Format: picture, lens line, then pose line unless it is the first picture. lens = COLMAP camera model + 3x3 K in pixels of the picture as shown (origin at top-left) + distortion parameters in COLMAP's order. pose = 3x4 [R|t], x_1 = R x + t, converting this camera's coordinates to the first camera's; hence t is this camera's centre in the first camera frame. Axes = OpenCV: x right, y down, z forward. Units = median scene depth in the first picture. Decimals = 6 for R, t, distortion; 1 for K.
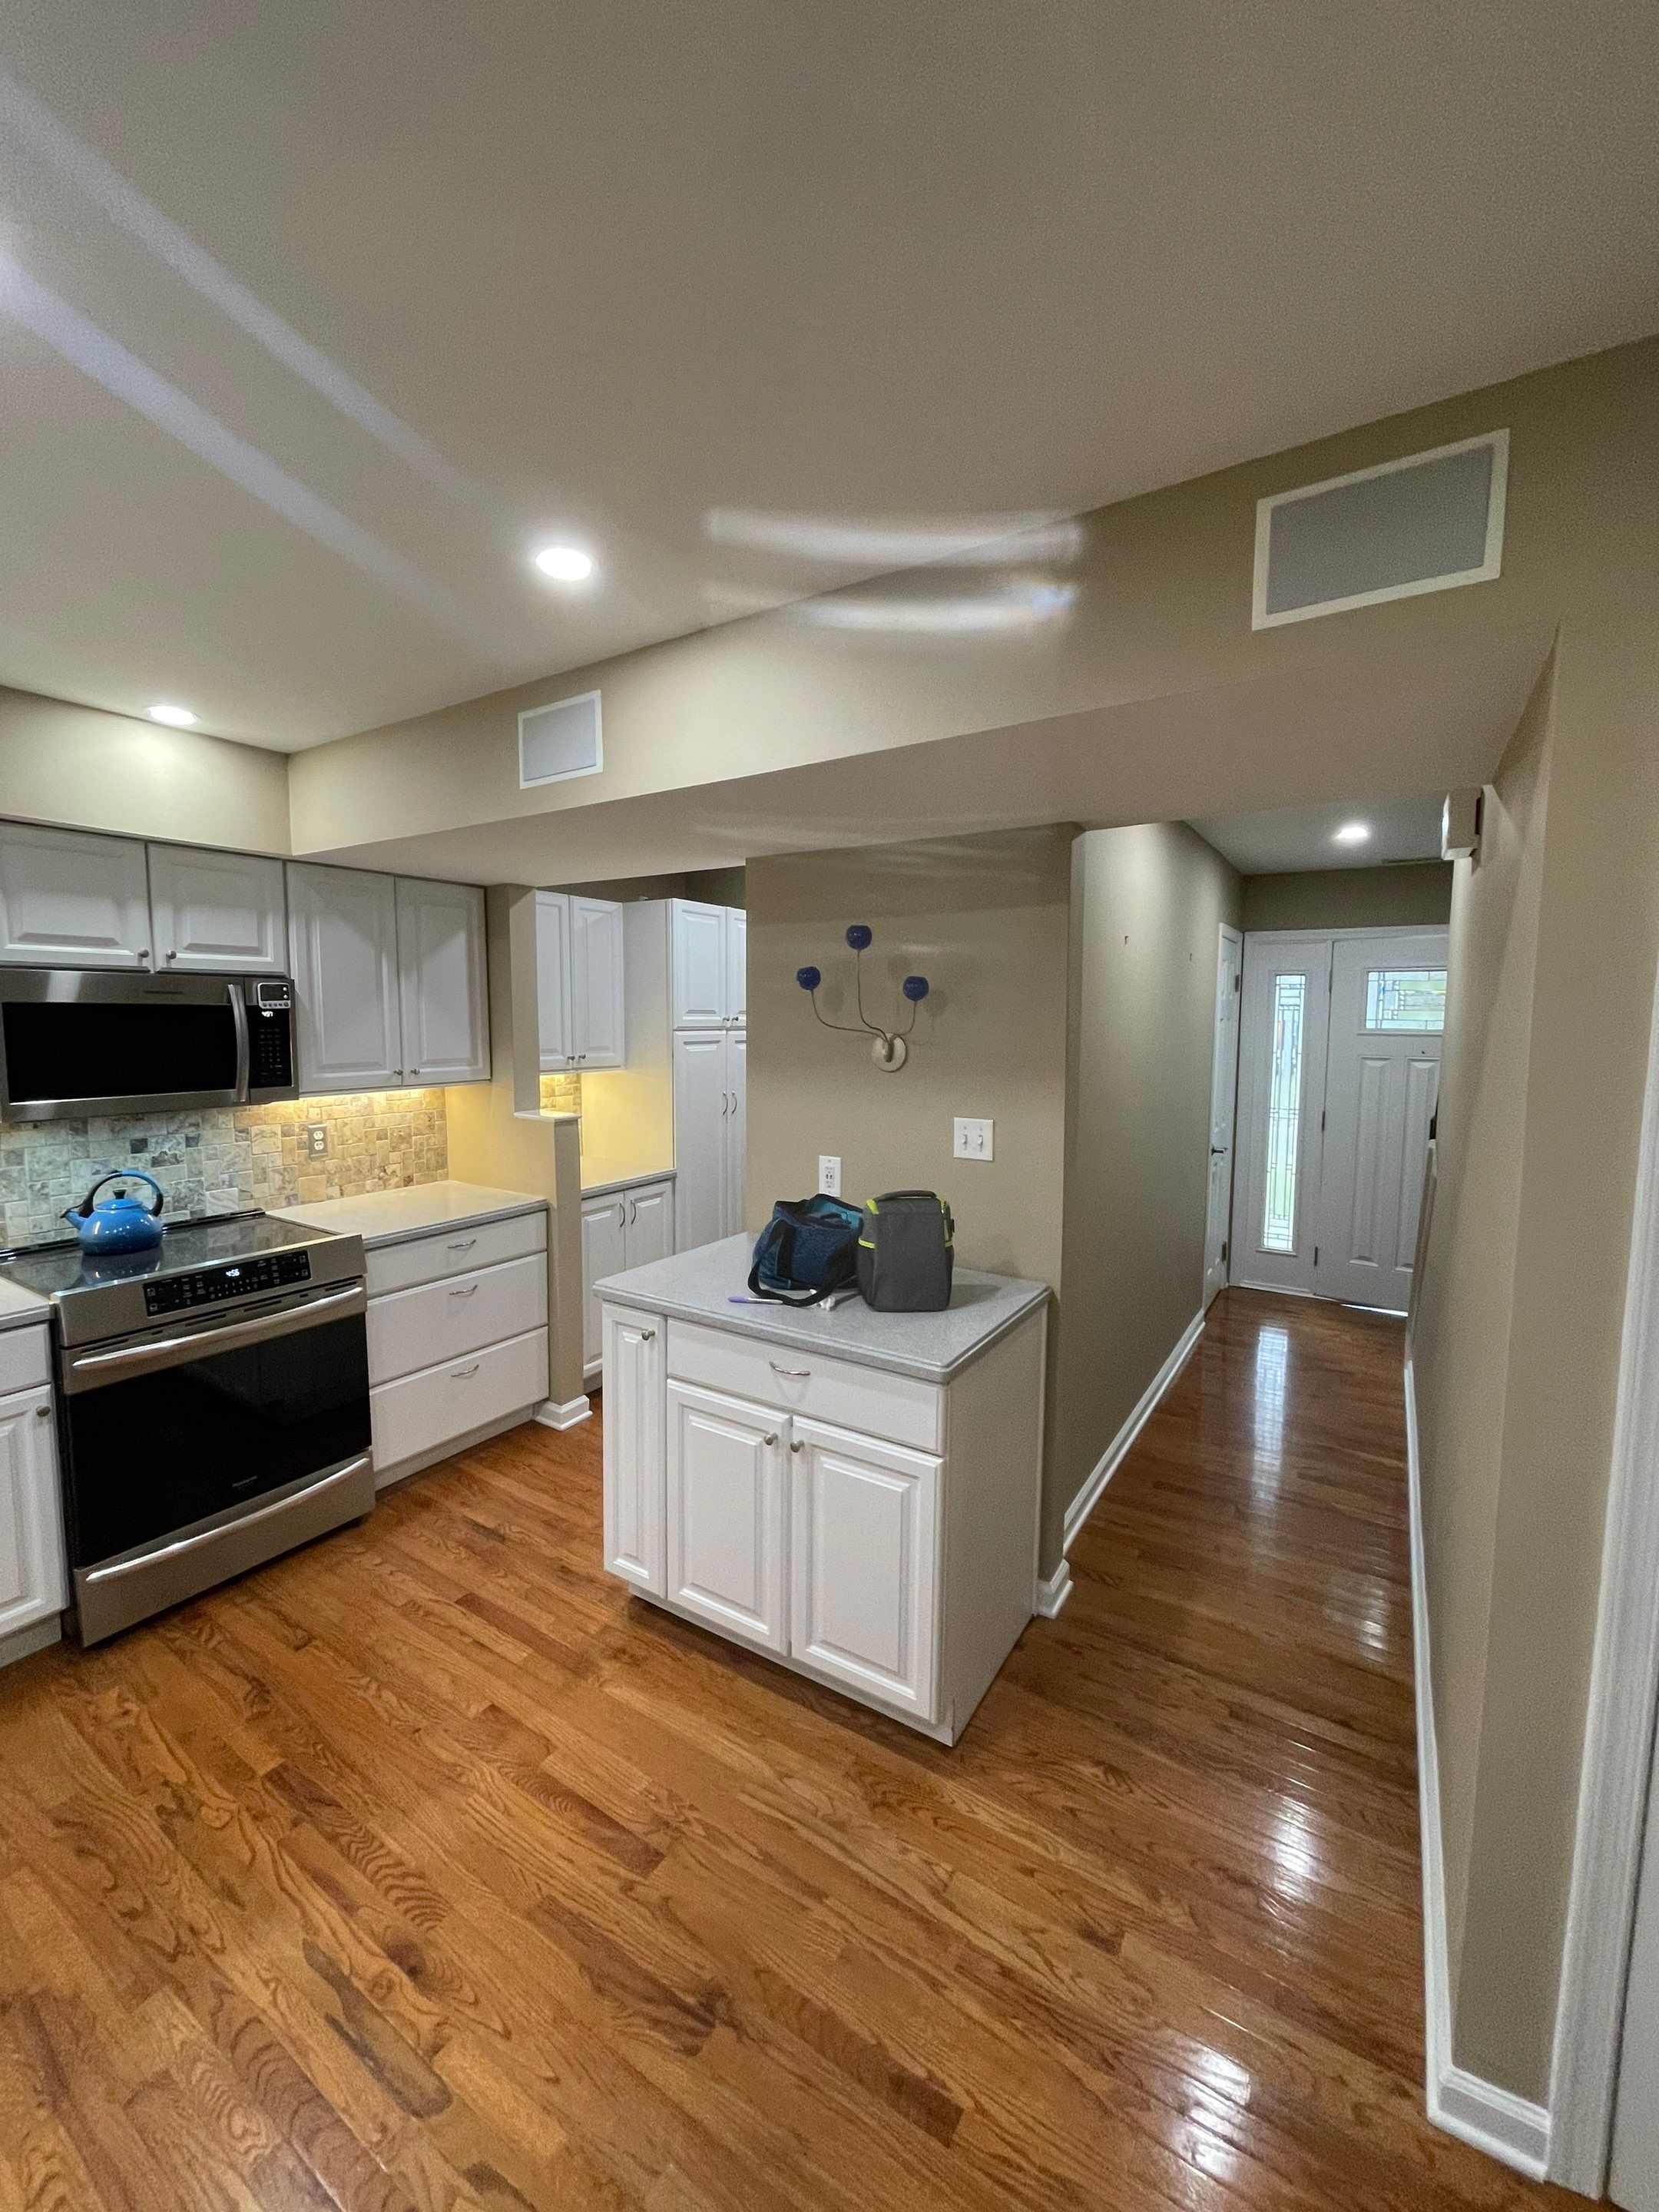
lens RADIAL K [[896.2, 0, 813.2], [0, 896.2, 1099.6], [0, 0, 1]] dist [0.000476, 0.000486]
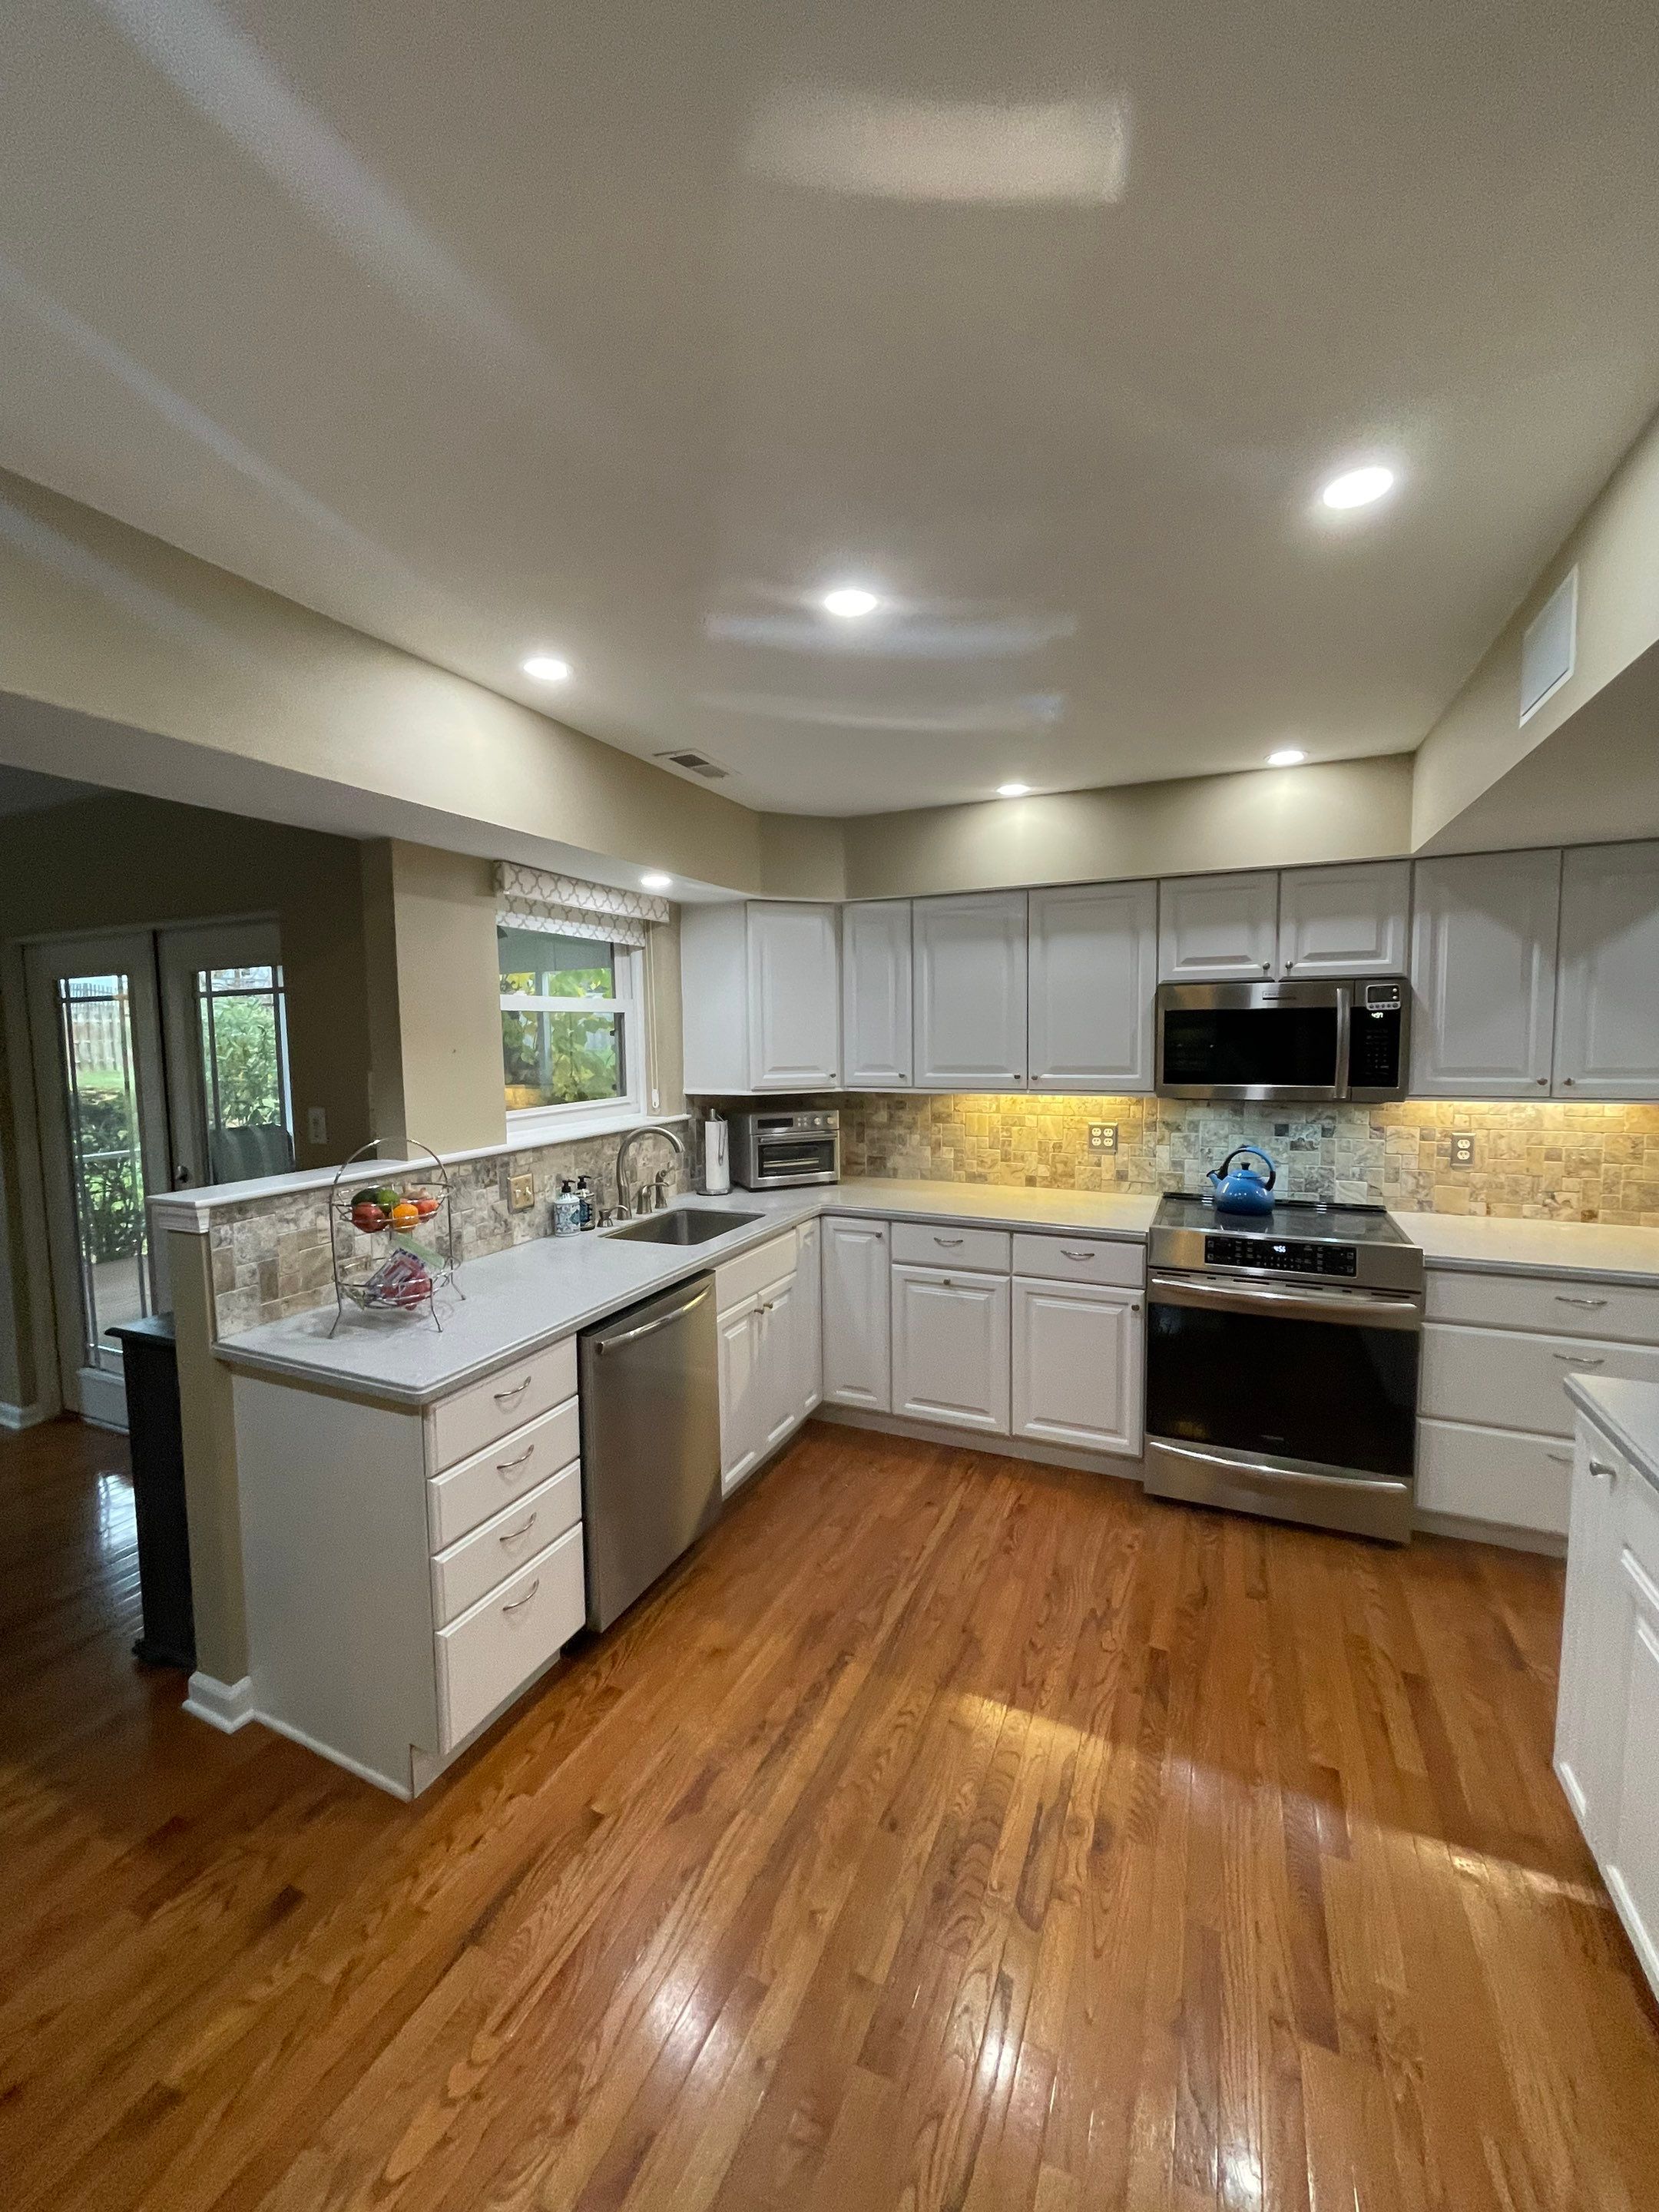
lens RADIAL K [[896.2, 0, 813.2], [0, 896.2, 1099.6], [0, 0, 1]] dist [0.000476, 0.000486]
pose [[0.137244, 0.074688, -0.987717, 0.314970], [-0.078958, 0.994805, 0.064253, -0.014693], [0.987385, 0.069170, 0.142428, 0.225039]]
